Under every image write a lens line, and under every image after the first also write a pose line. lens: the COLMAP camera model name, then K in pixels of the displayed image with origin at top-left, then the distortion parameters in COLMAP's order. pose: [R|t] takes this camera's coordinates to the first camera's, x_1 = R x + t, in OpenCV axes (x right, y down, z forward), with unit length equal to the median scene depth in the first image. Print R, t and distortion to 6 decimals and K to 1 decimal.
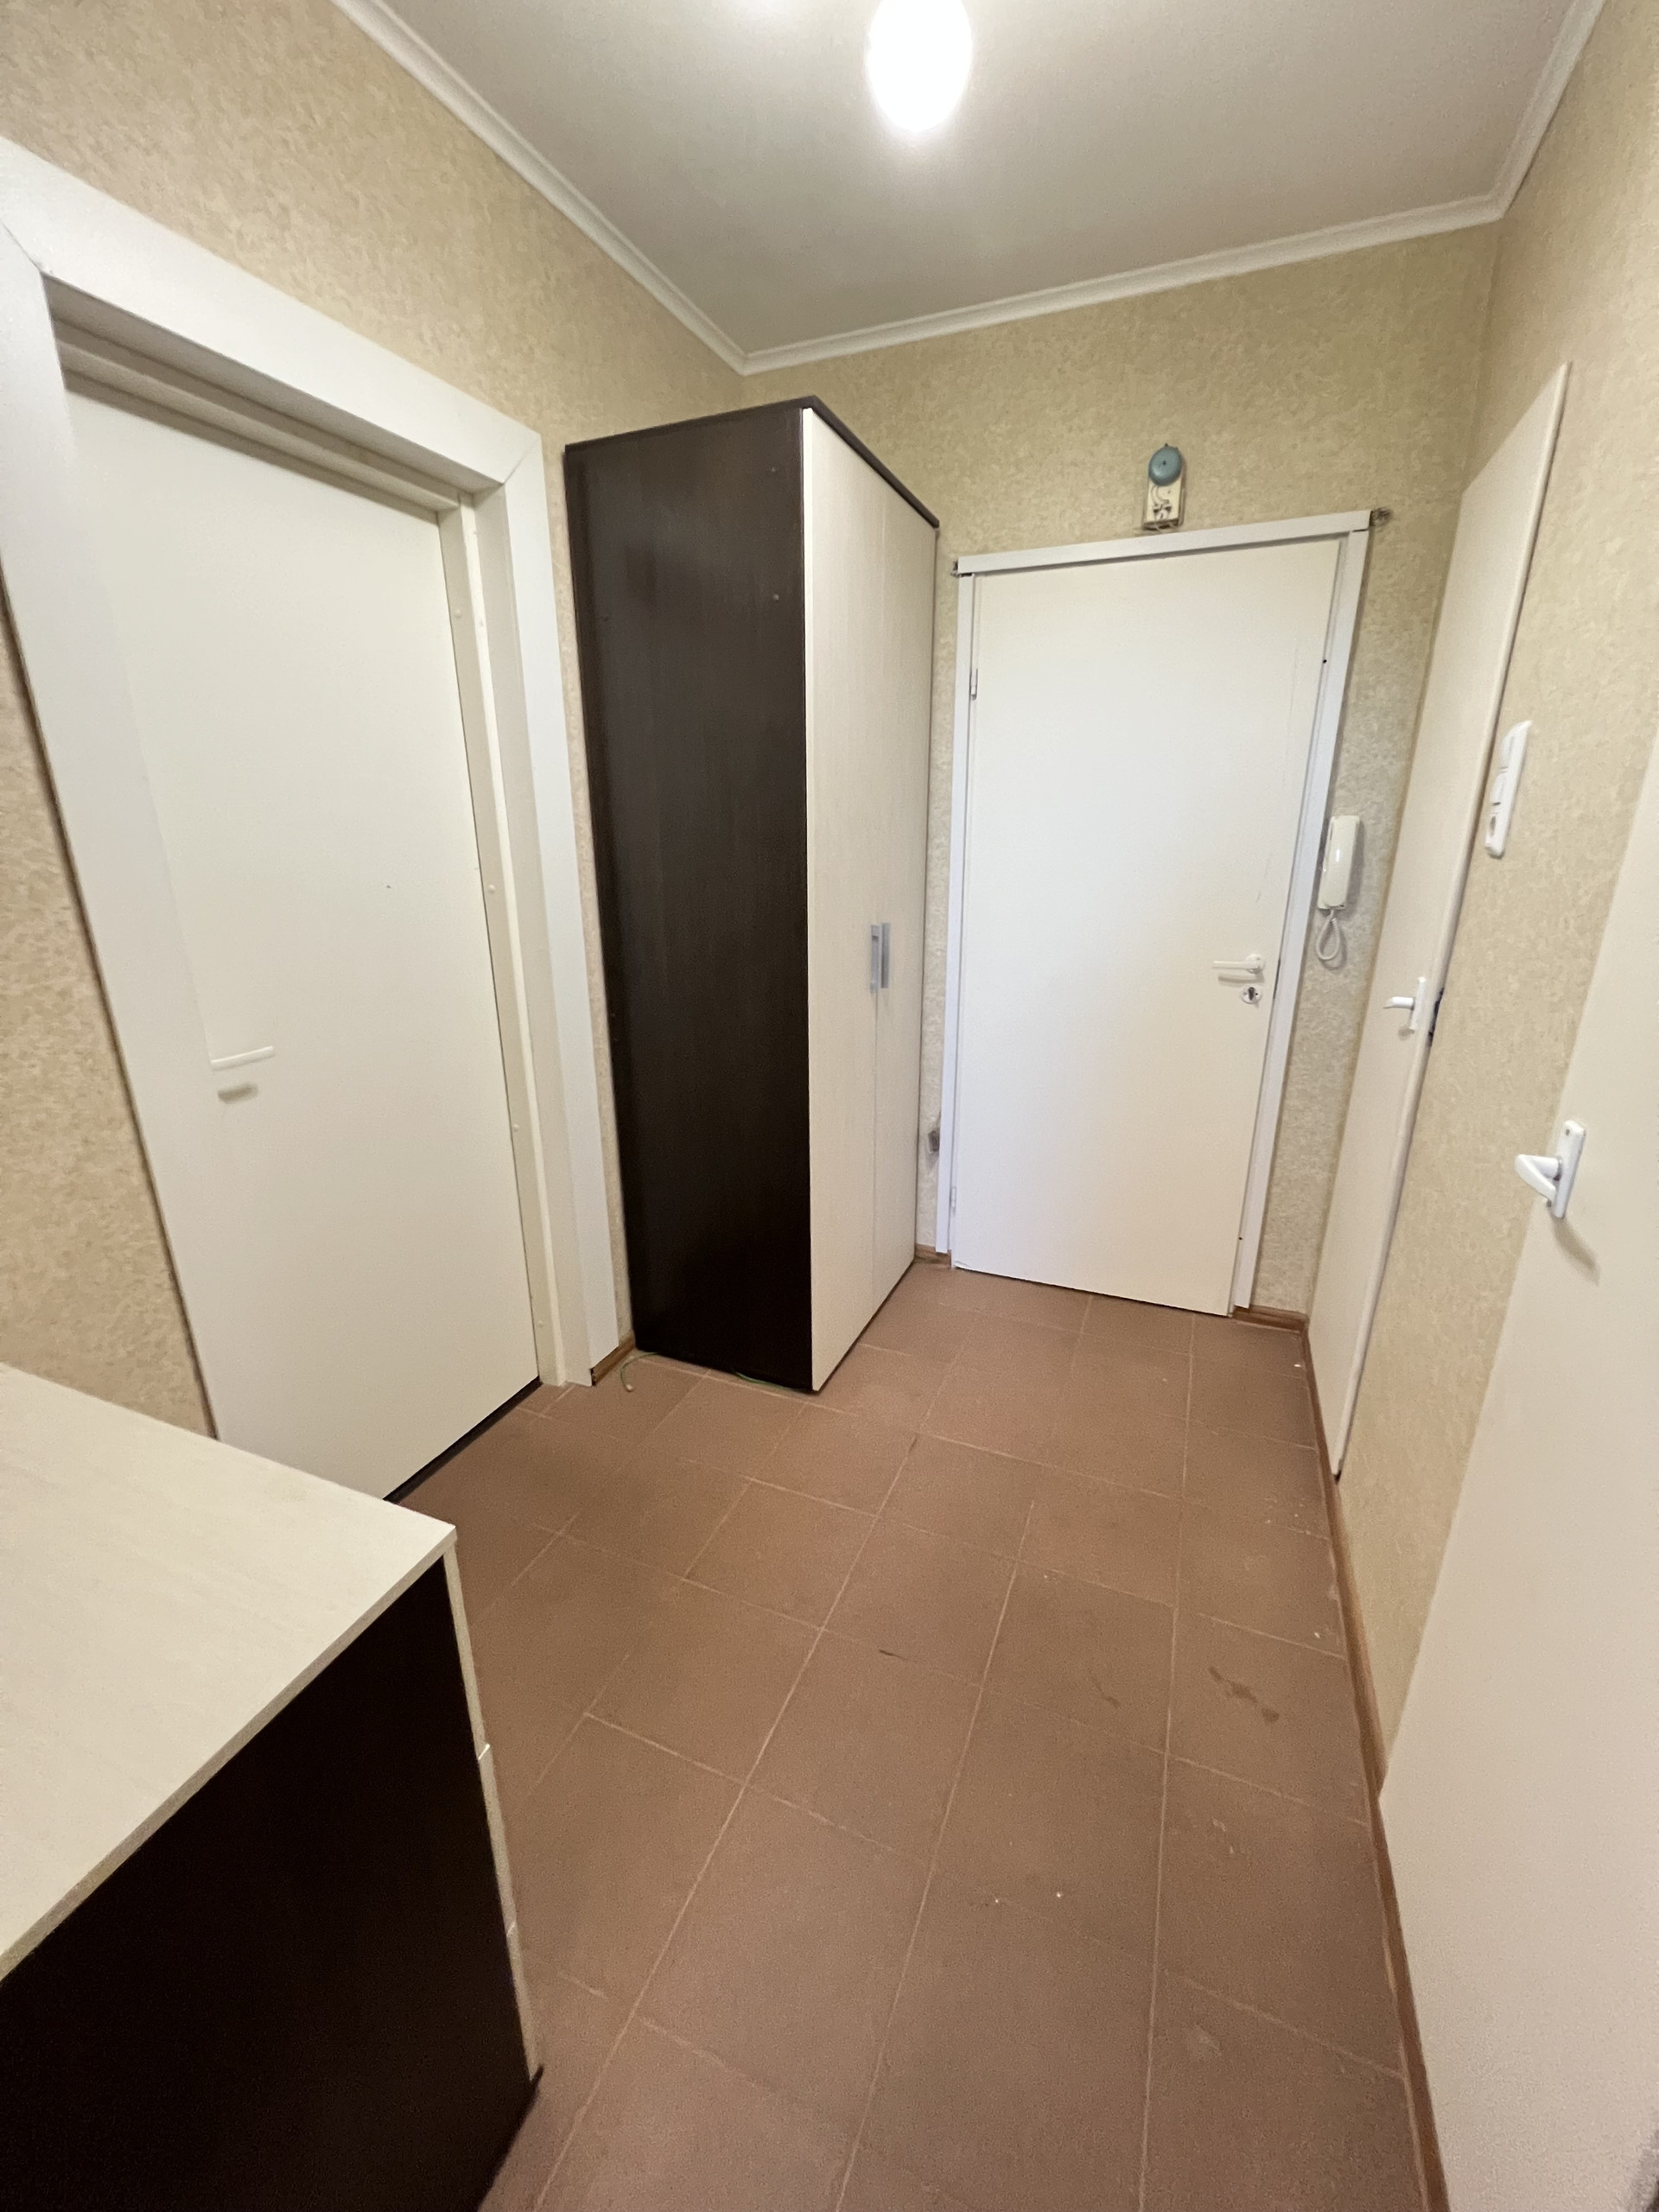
lens RADIAL K [[897.6, 0, 829.4], [0, 897.6, 1103.8], [0, 0, 1]] dist [-0.003133, -0.000666]
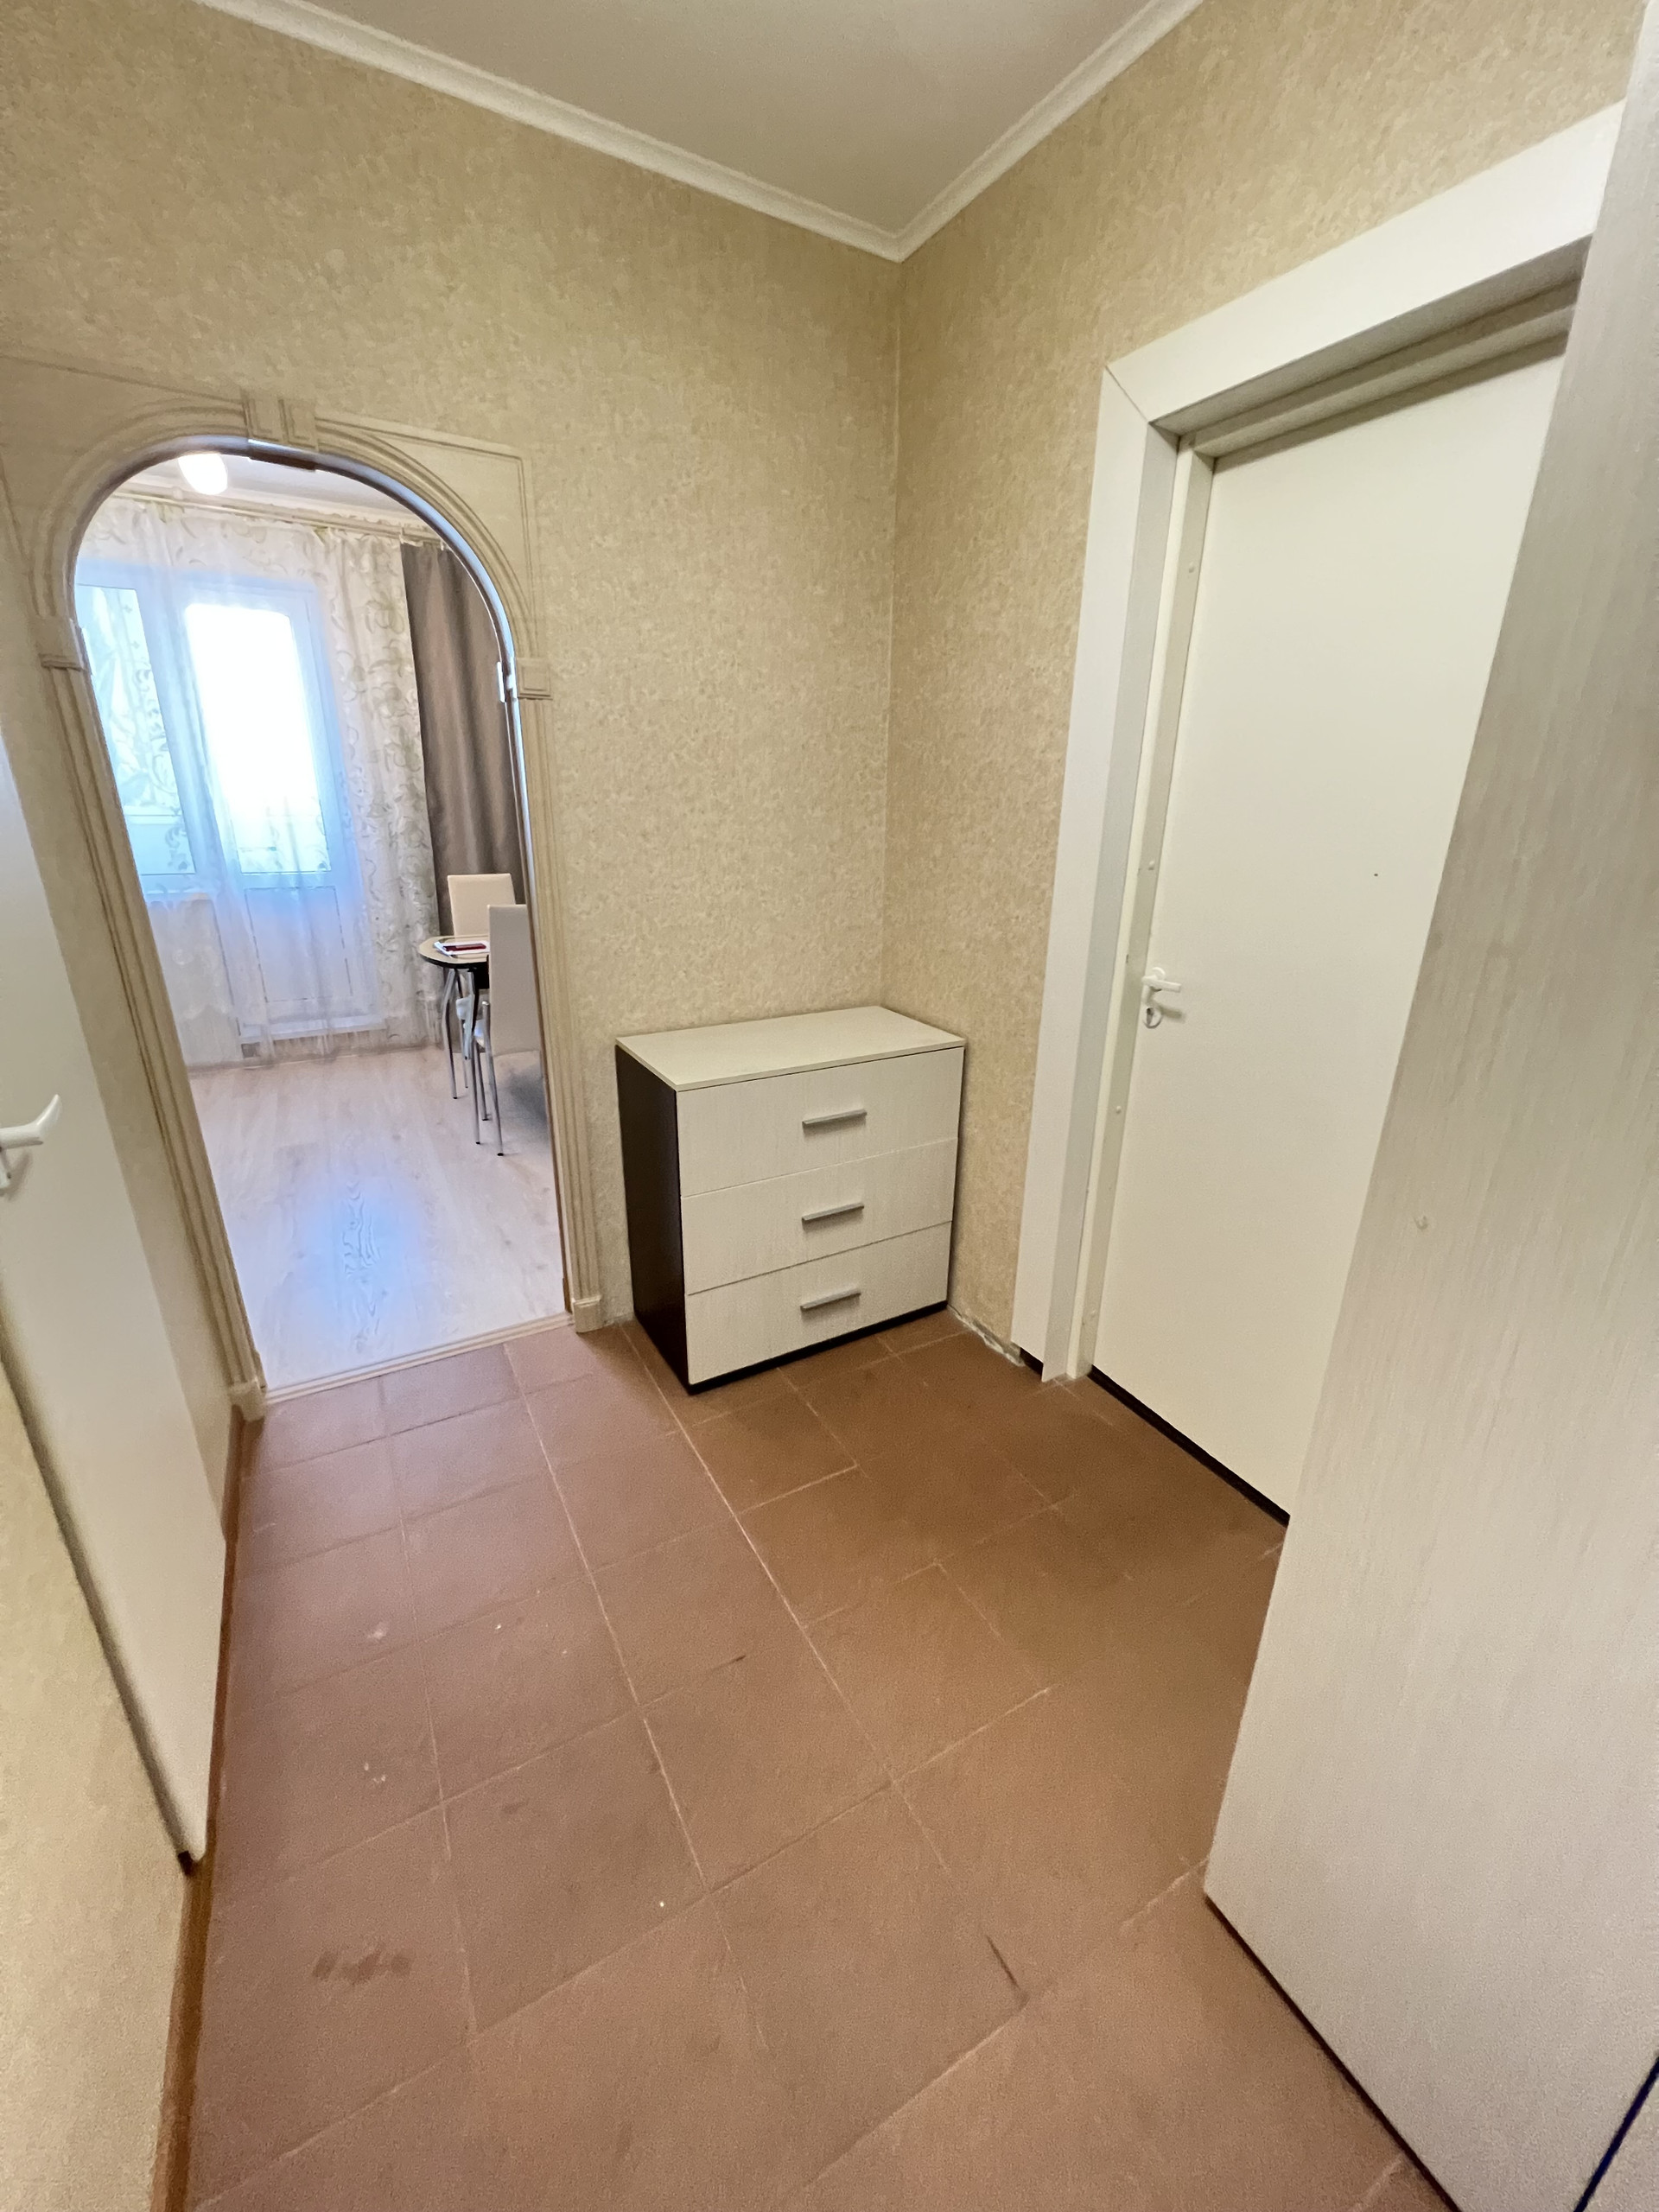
lens RADIAL K [[897.6, 0, 834.5], [0, 897.6, 1101.3], [0, 0, 1]] dist [-0.003133, -0.000666]
pose [[-0.625346, 0.251047, -0.738862, 0.681142], [-0.251804, 0.831271, 0.495564, -0.470876], [0.738605, 0.495948, -0.456617, 1.484687]]
